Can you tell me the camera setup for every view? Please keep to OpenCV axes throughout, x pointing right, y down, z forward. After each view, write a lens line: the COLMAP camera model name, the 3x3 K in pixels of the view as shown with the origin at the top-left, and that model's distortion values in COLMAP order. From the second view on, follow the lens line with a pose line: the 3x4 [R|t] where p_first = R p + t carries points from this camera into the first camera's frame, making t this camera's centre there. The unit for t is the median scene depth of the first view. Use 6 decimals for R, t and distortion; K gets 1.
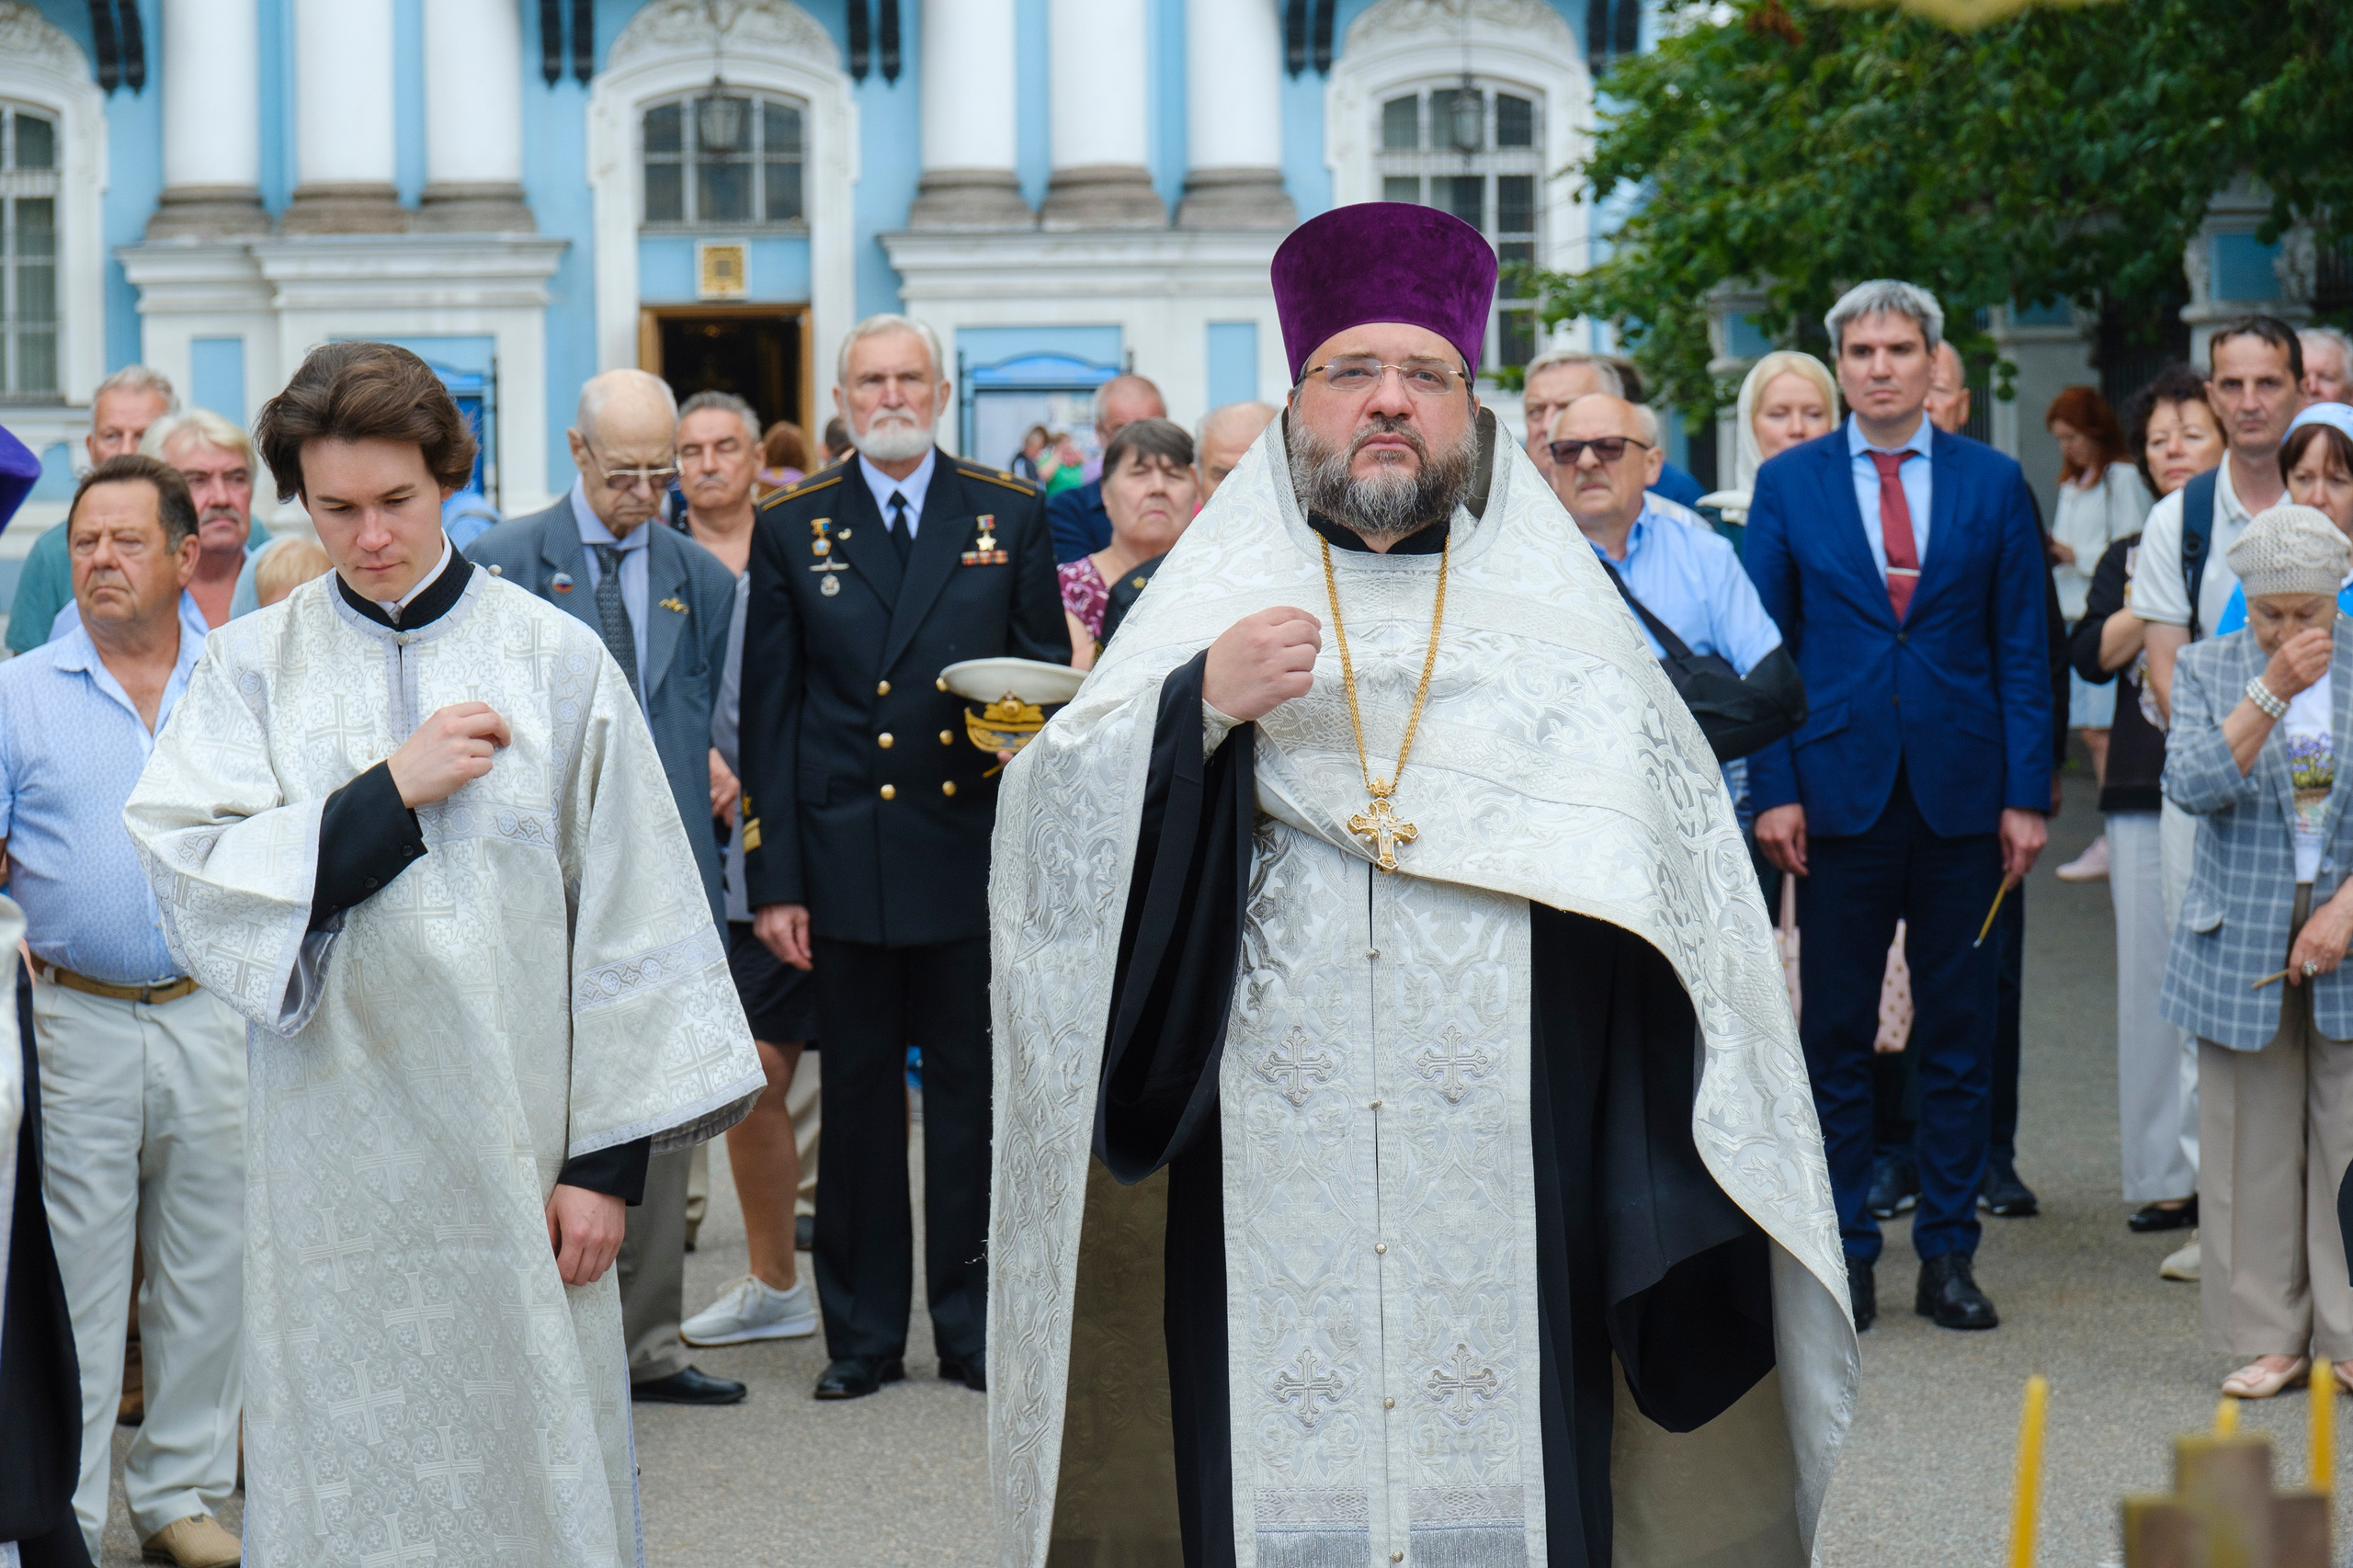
lens RADIAL K [[7164.5, 0, 1176.5], [0, 7164.5, 784.0], [0, 0, 1]] dist [0.006870, -0.126821]
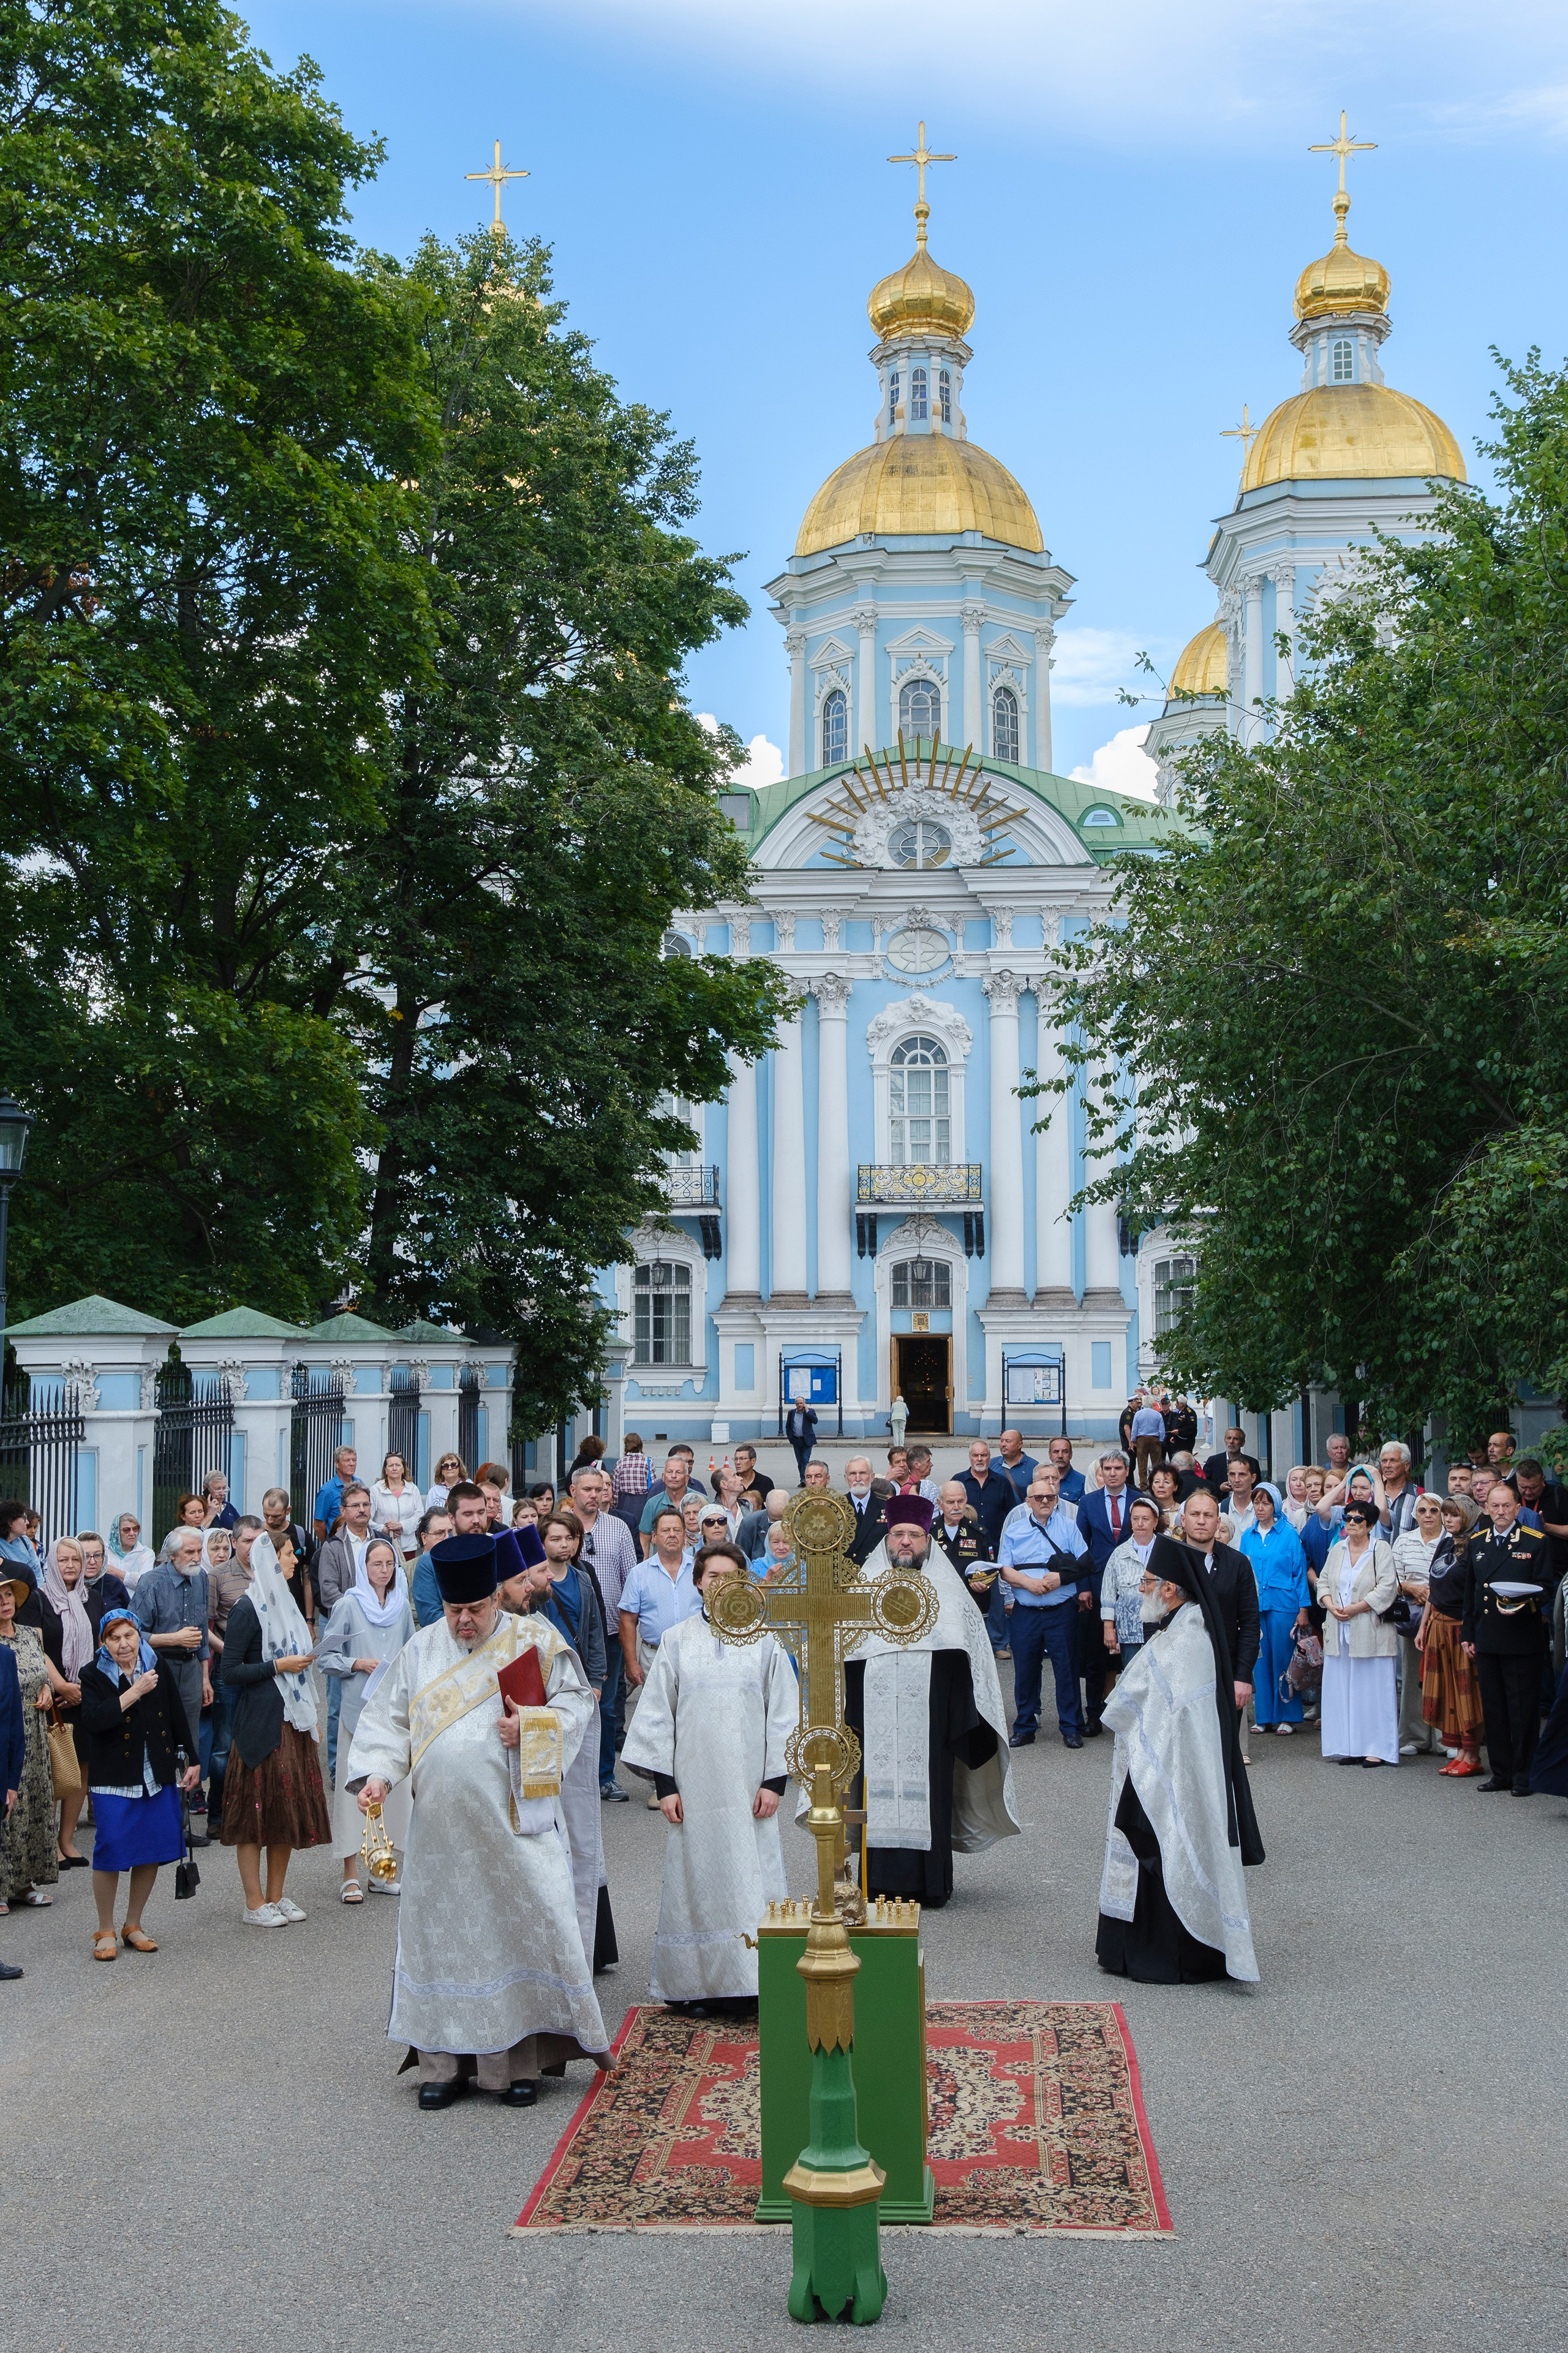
lens RADIAL K [[2710.4, 0, 784.0], [0, 2710.4, 1176.5], [0, 0, 1]] dist [0.123153, -0.149512]
pose [[0.992167, 0.003550, -0.124871, 0.026959], [-0.017514, 0.993676, -0.110909, -0.013797], [0.123688, 0.112227, 0.985955, -0.118199]]
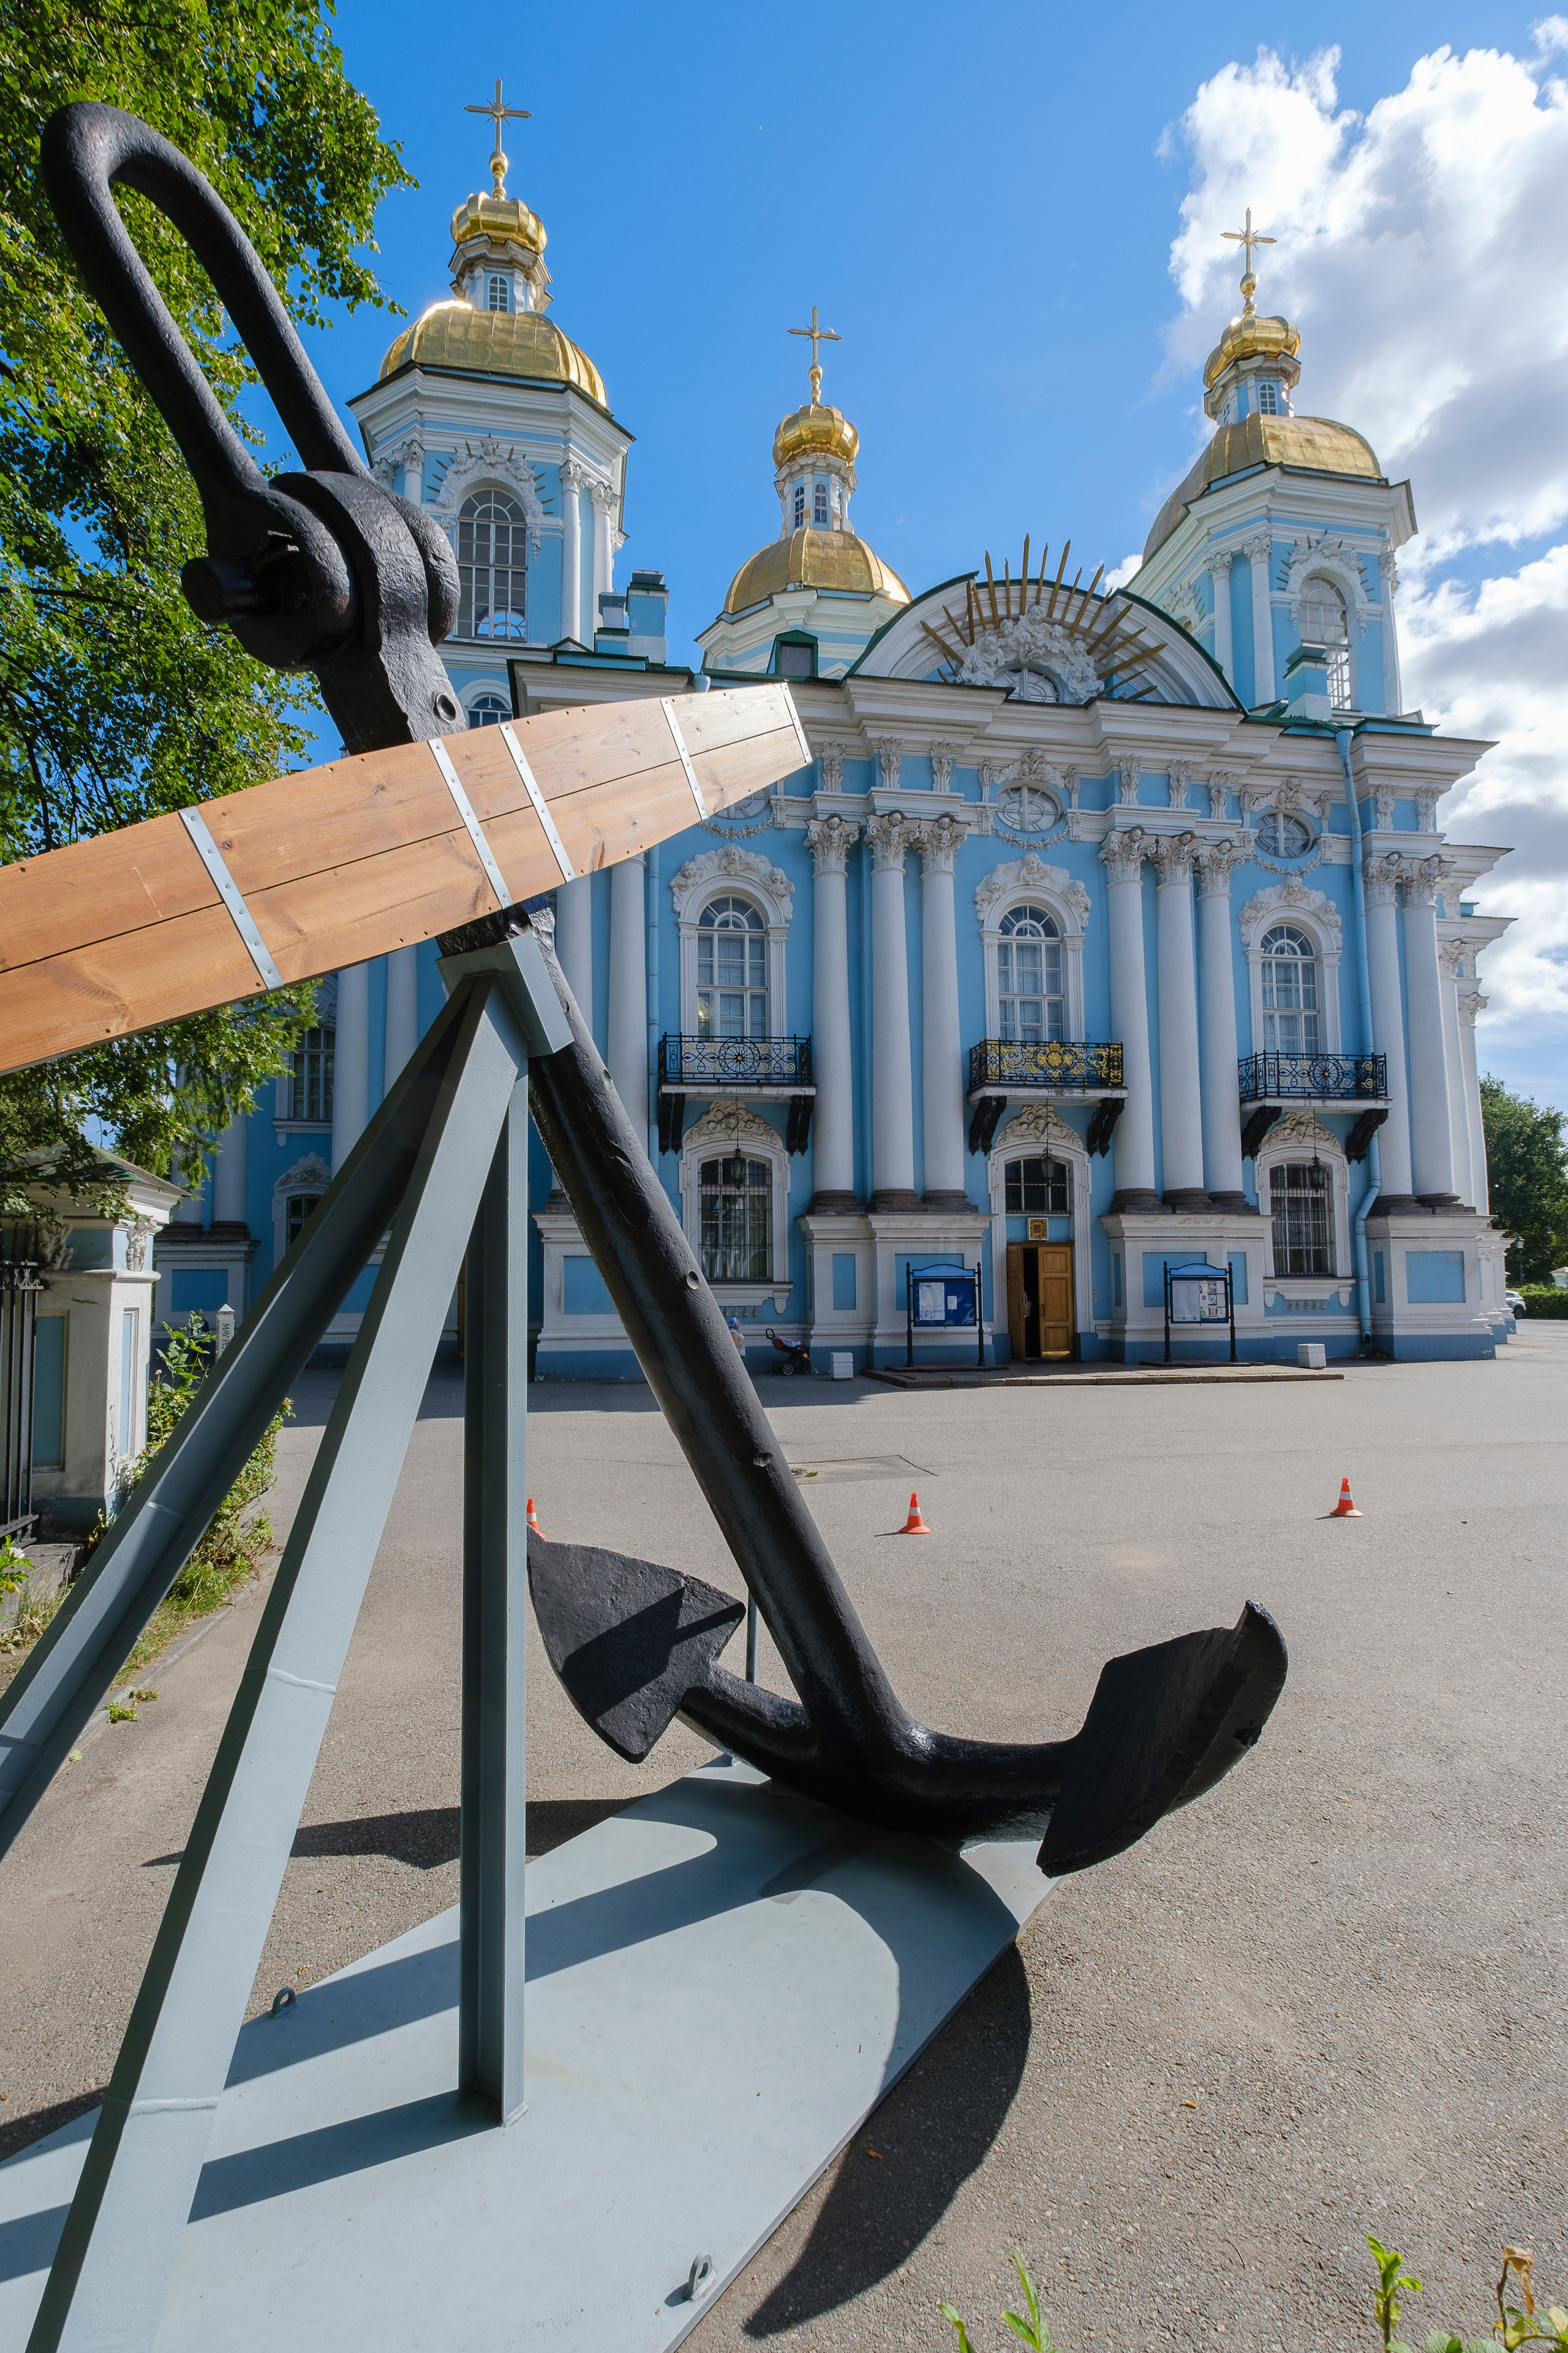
lens RADIAL K [[1145.9, 0, 766.3], [0, 1145.9, 1213.1], [0, 0, 1]] dist [0.000084, -0.000224]
pose [[0.994692, 0.013709, 0.101984, -0.308193], [-0.001135, 0.992487, -0.122346, -0.045943], [-0.102895, 0.121581, 0.987234, 0.976964]]
